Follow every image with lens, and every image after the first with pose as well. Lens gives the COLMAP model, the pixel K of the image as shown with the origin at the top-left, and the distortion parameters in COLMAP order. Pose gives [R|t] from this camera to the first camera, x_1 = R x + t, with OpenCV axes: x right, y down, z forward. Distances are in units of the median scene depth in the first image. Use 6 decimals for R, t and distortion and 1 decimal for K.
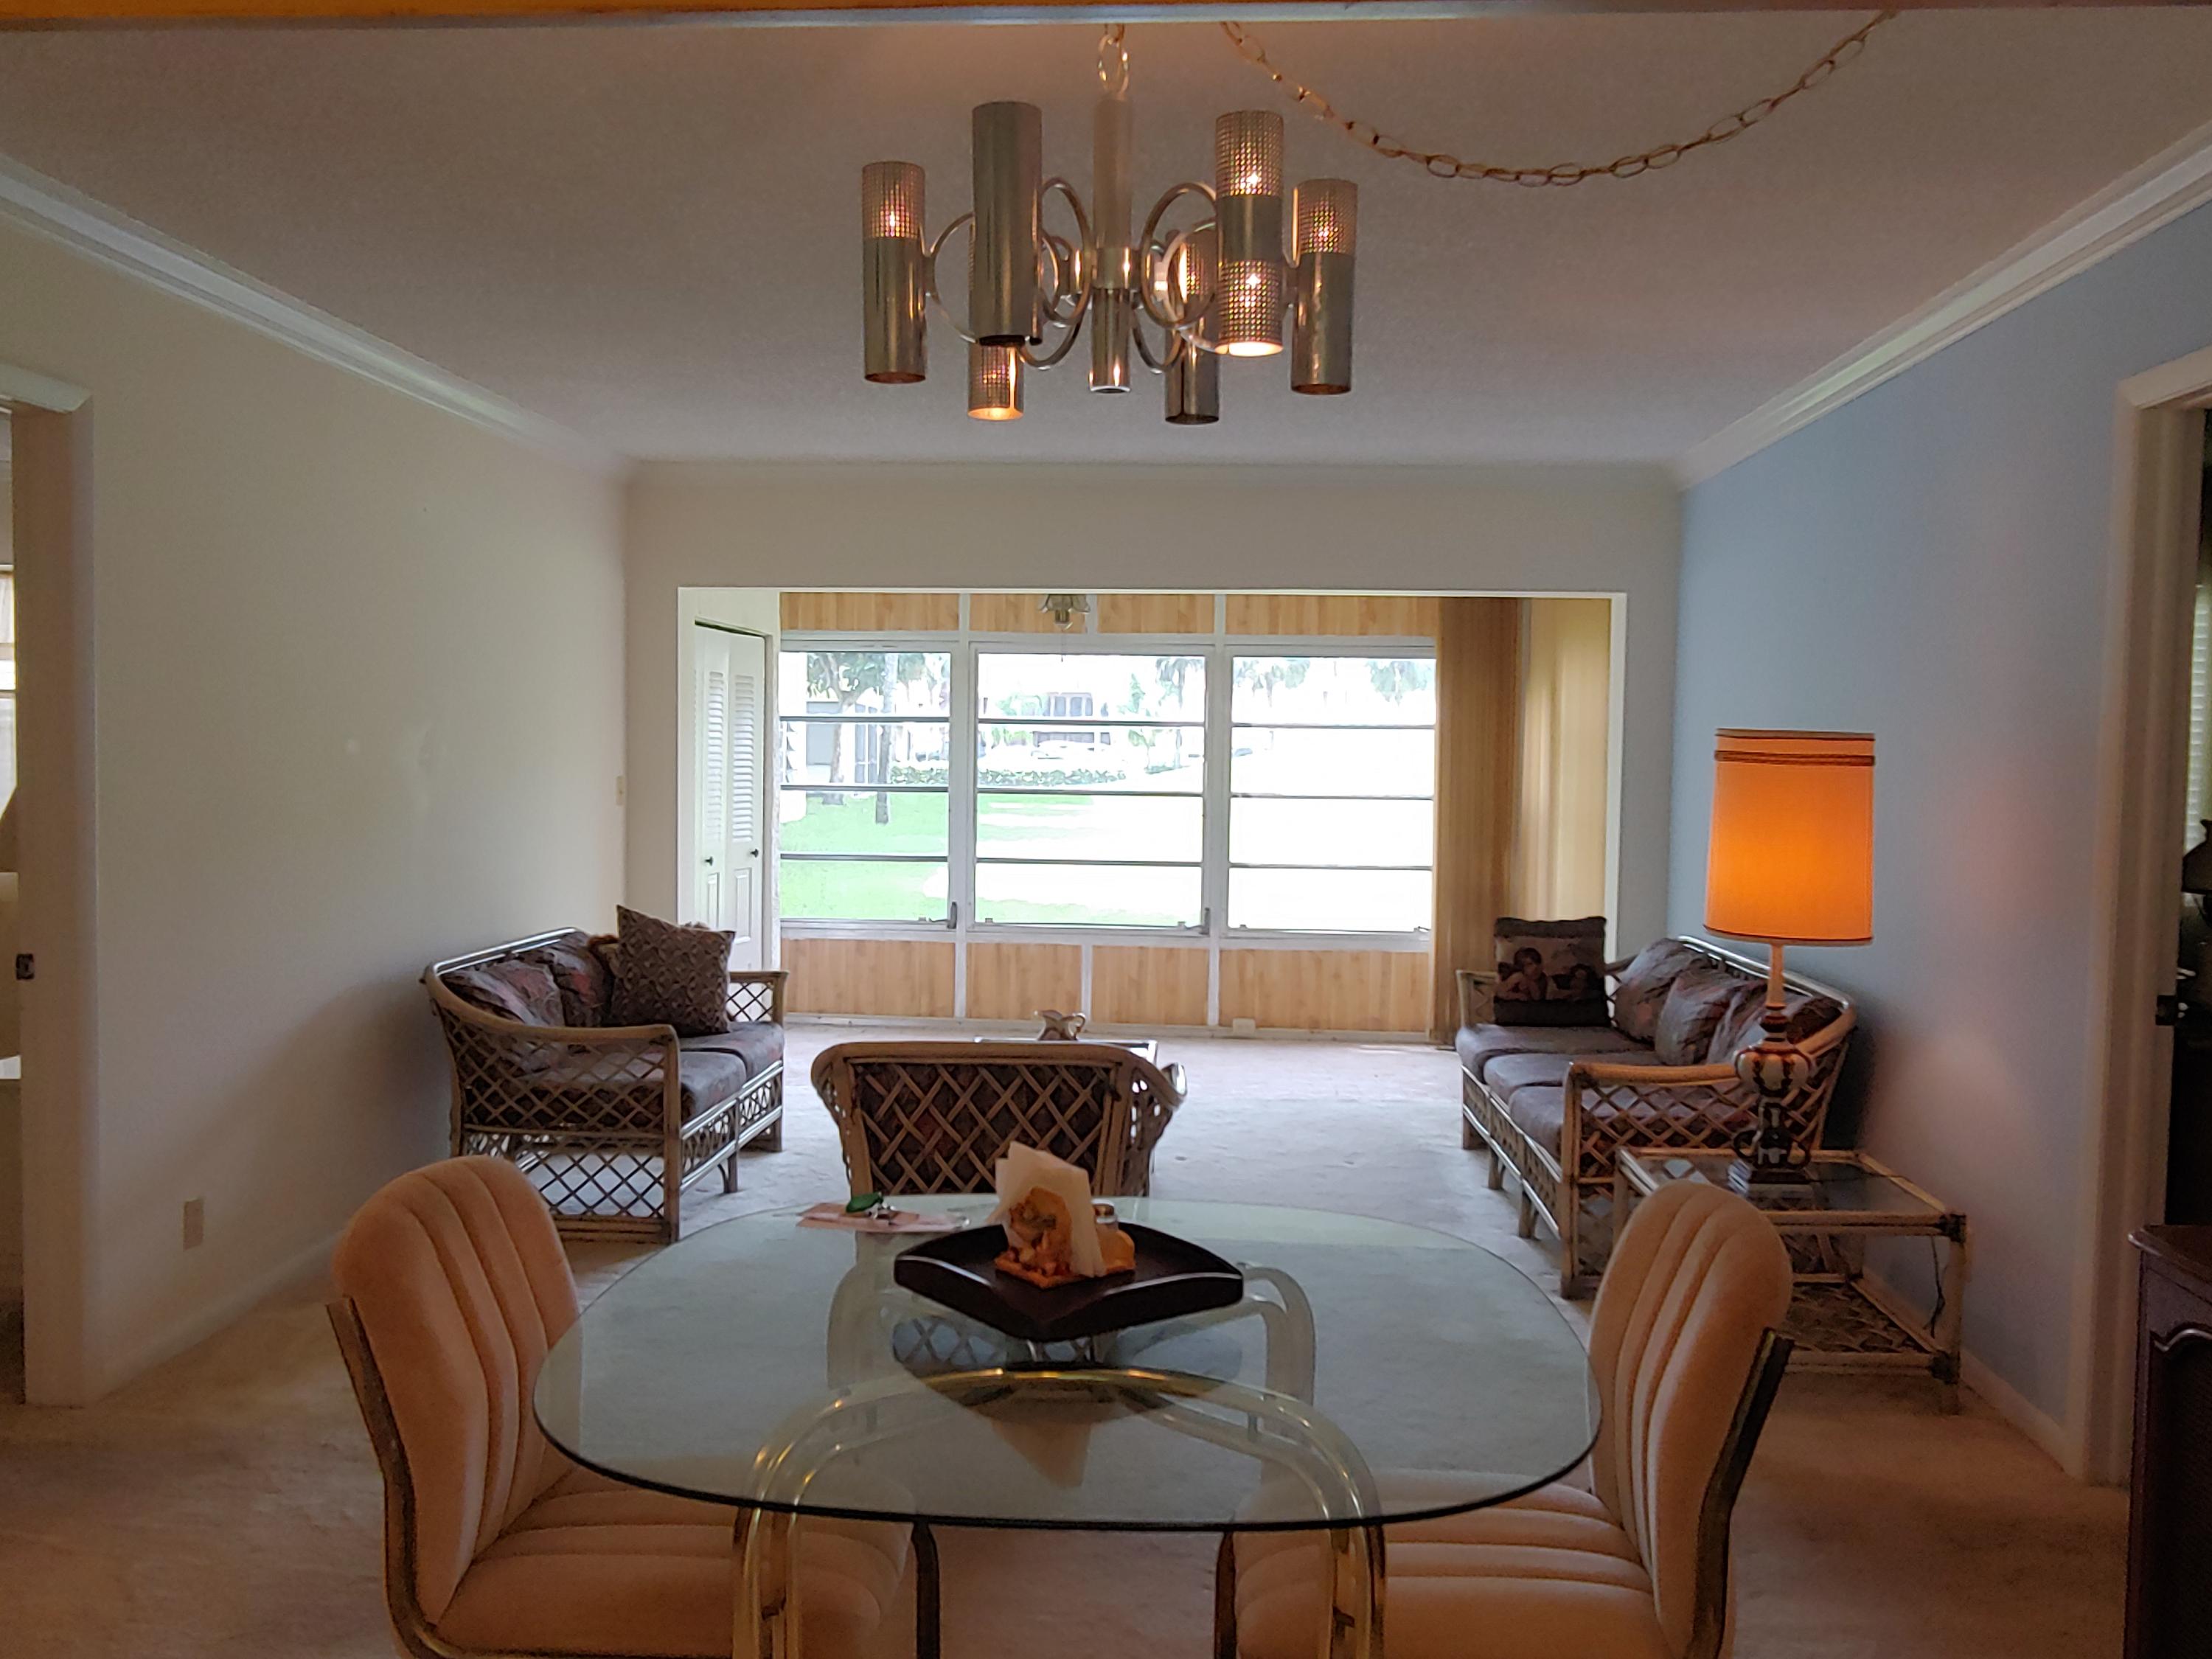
lens RADIAL K [[1854.8, 0, 1110.6], [0, 1854.8, 824.8], [0, 0, 1]] dist [-0.032754, 0.034062]
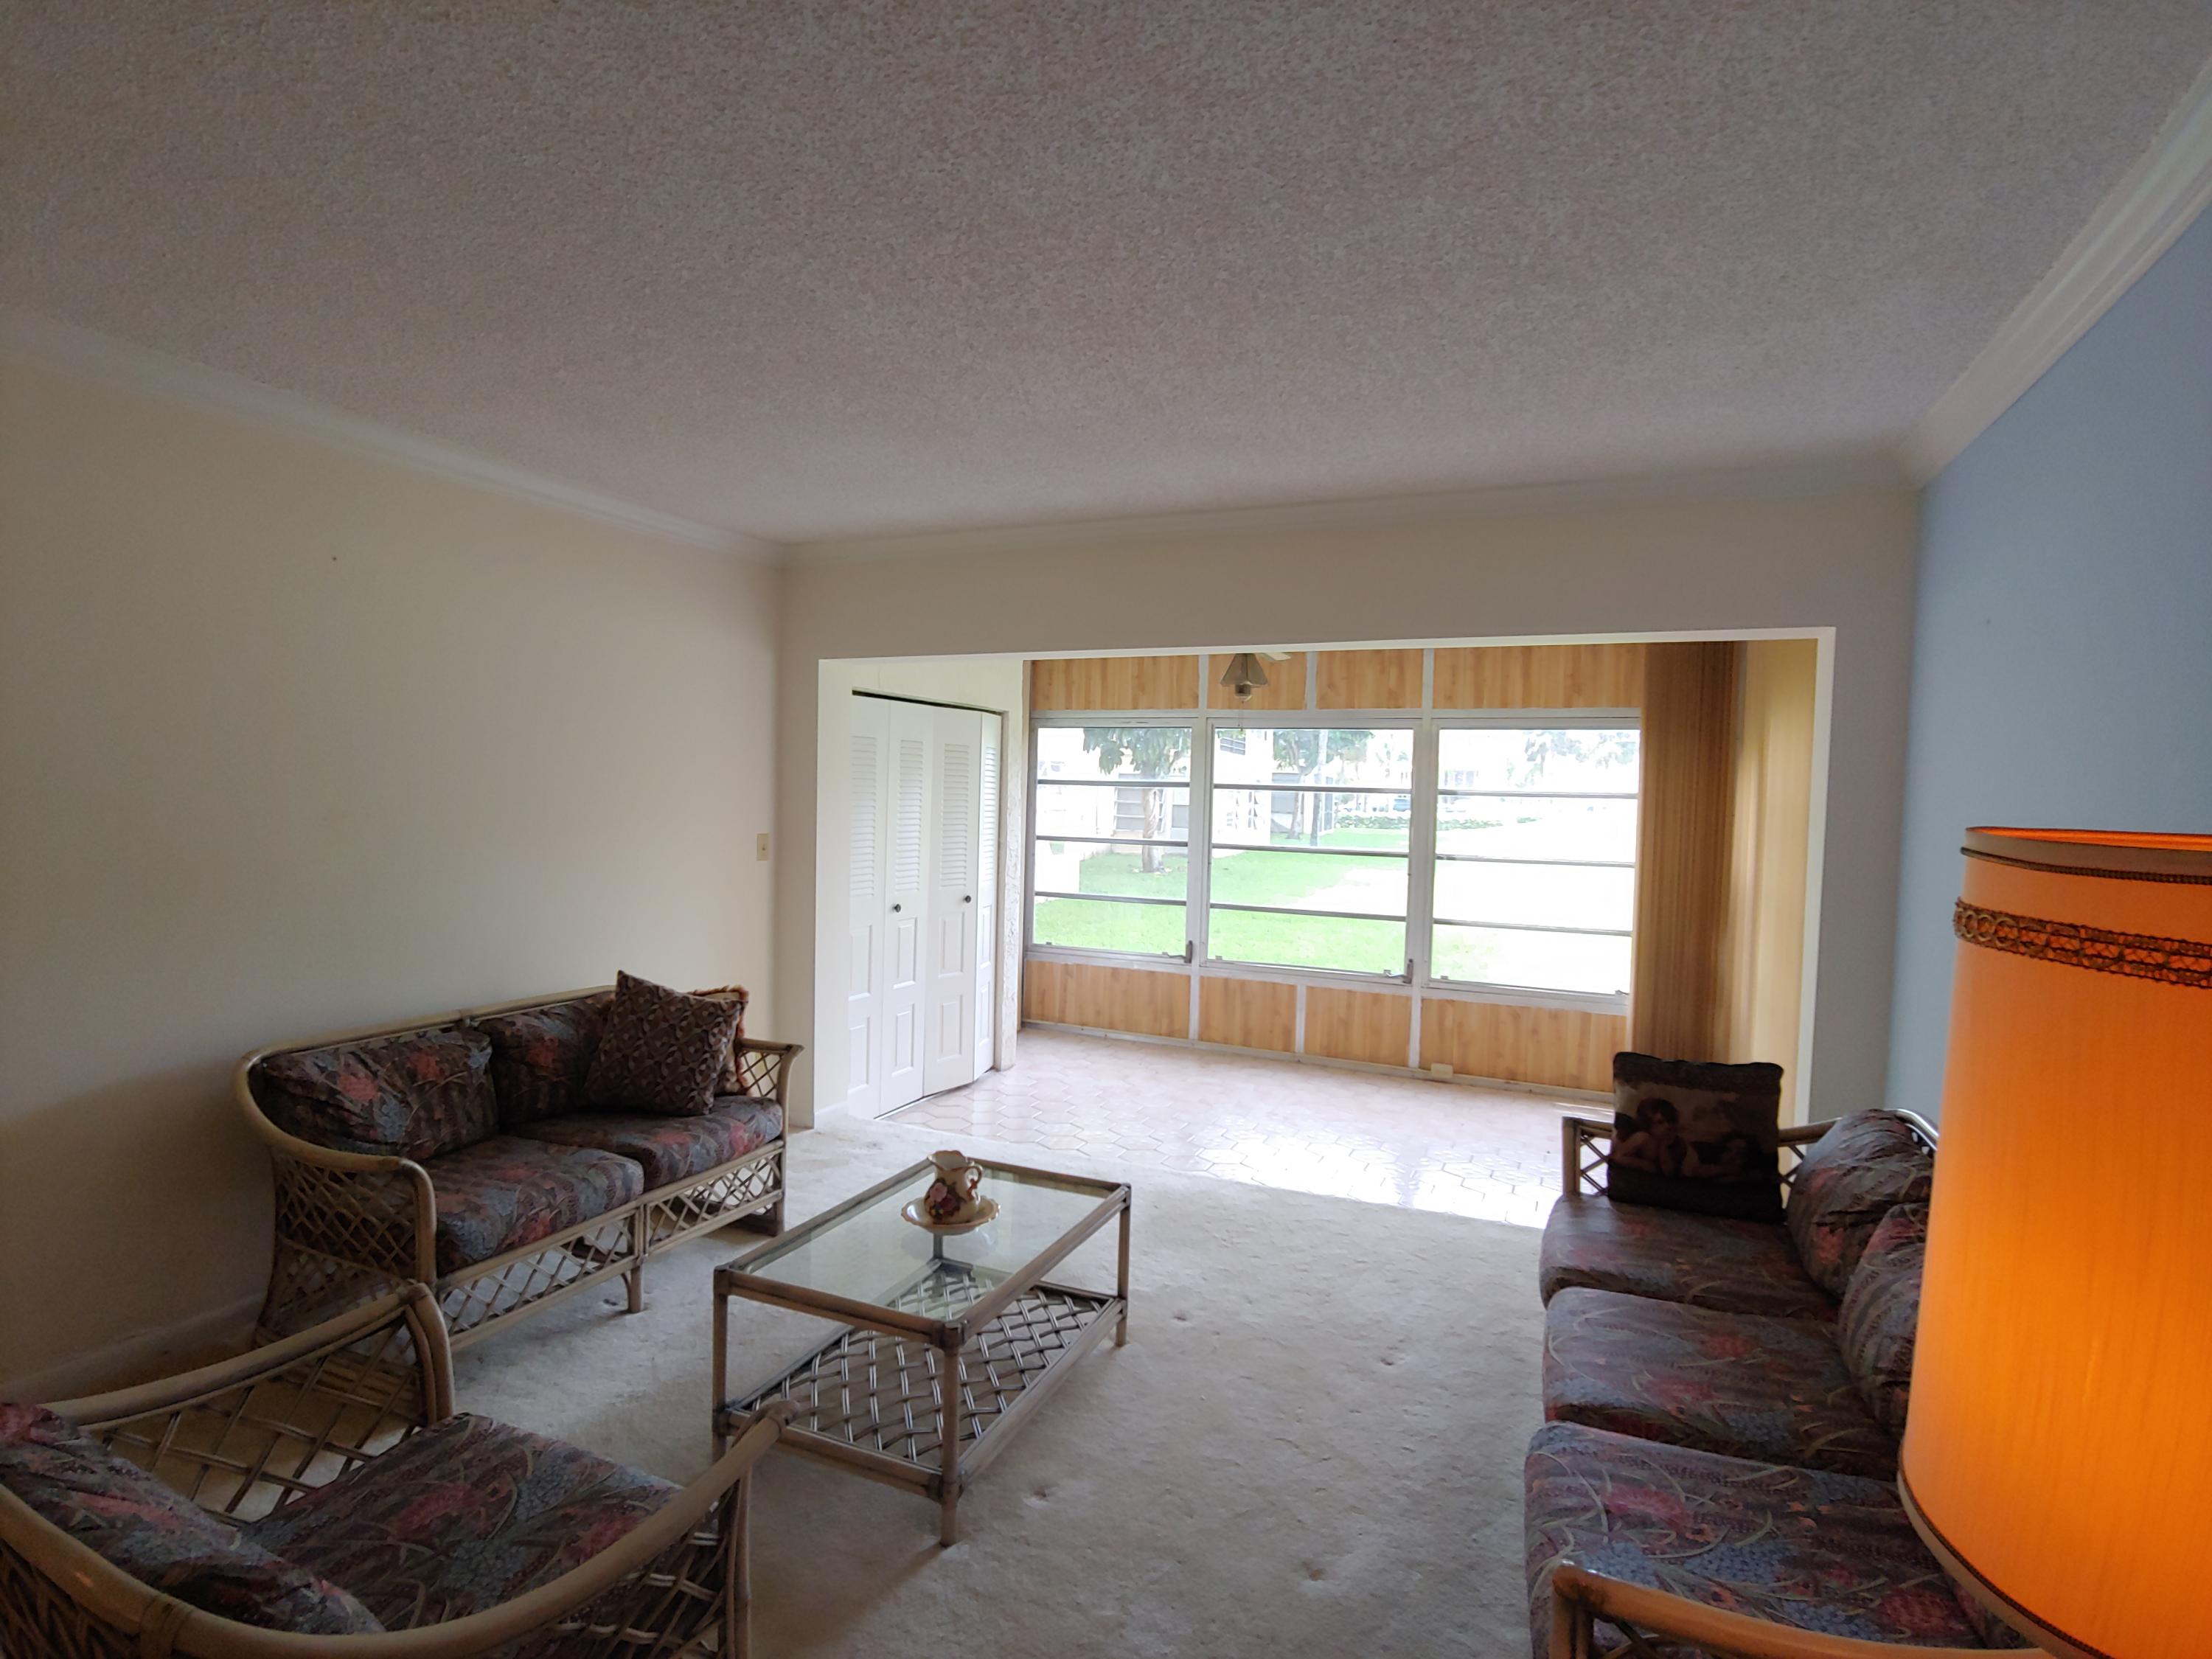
lens RADIAL K [[1107.2, 0, 1113.5], [0, 1107.2, 833.0], [0, 0, 1]] dist [-0.020230, 0.007694]
pose [[0.939934, 0.022676, -0.340602, 0.150270], [-0.027140, 0.999597, -0.008349, -0.026921], [0.340276, 0.017091, 0.940170, 0.456692]]
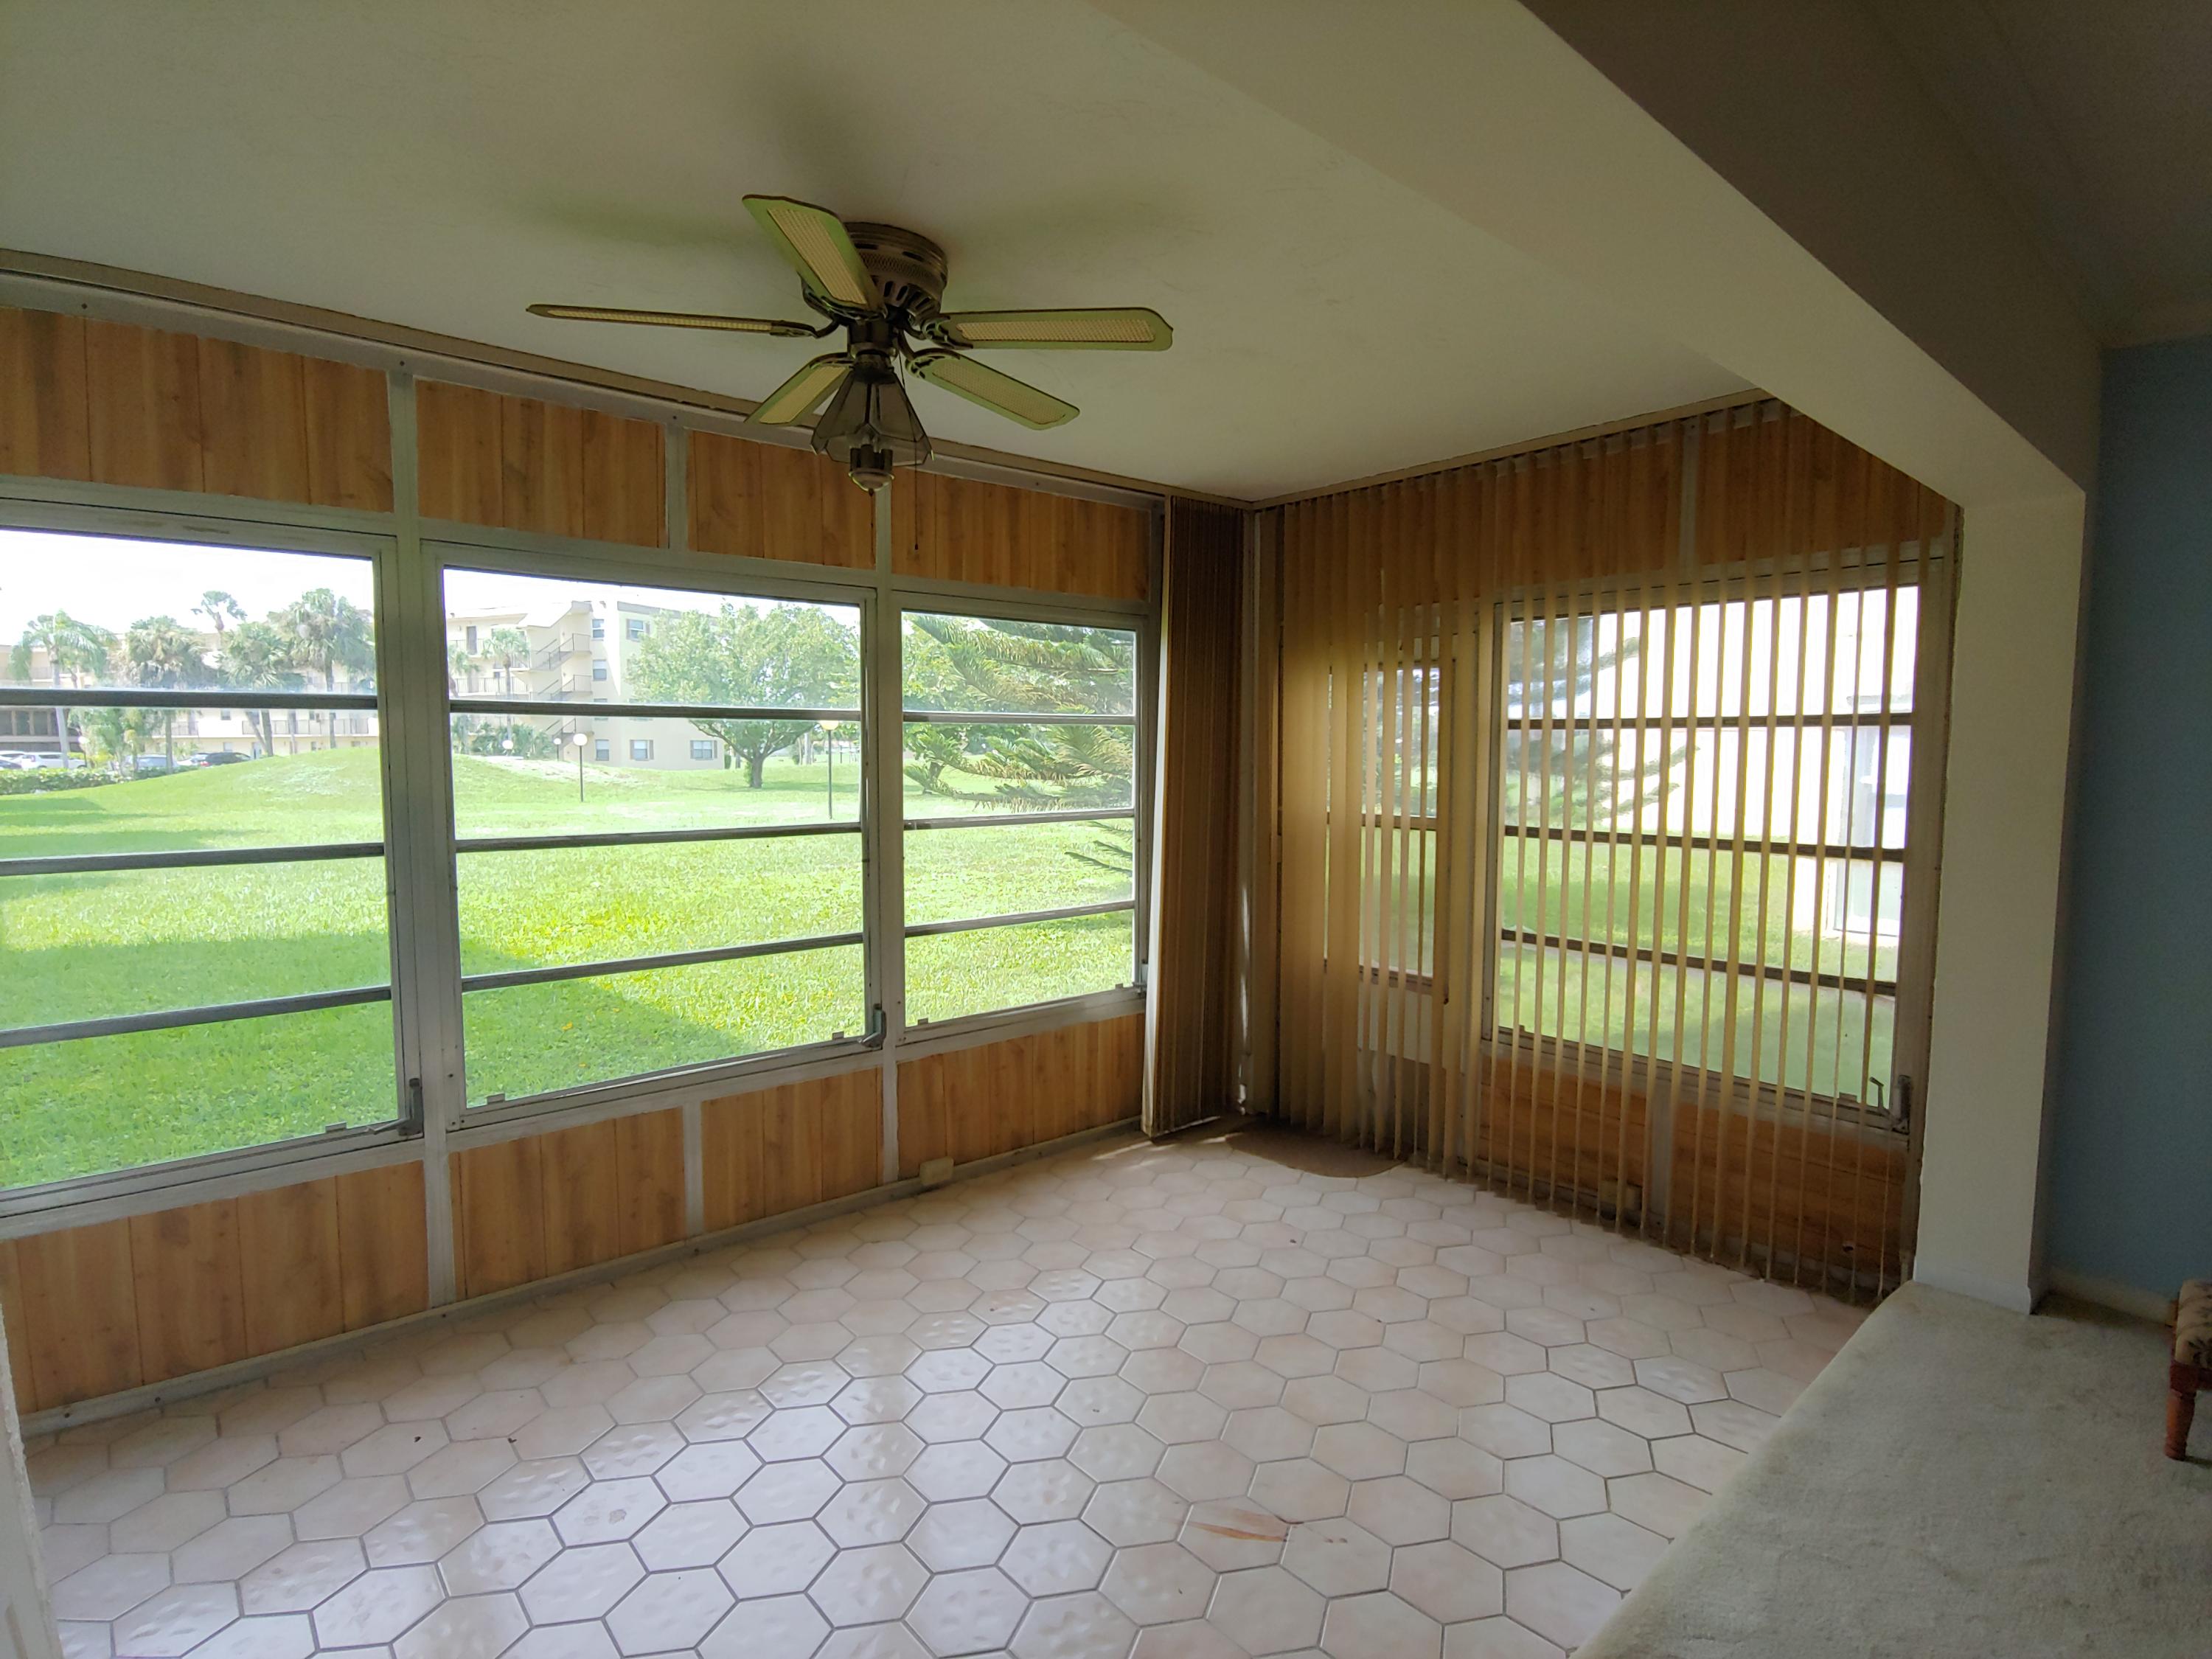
lens RADIAL K [[1107.2, 0, 1104.4], [0, 1107.2, 835.2], [0, 0, 1]] dist [-0.020230, 0.007694]
pose [[0.713080, -0.066086, 0.697961, -0.214131], [0.046789, 0.997814, 0.046674, -0.038053], [-0.699519, -0.000625, 0.714613, 0.940657]]
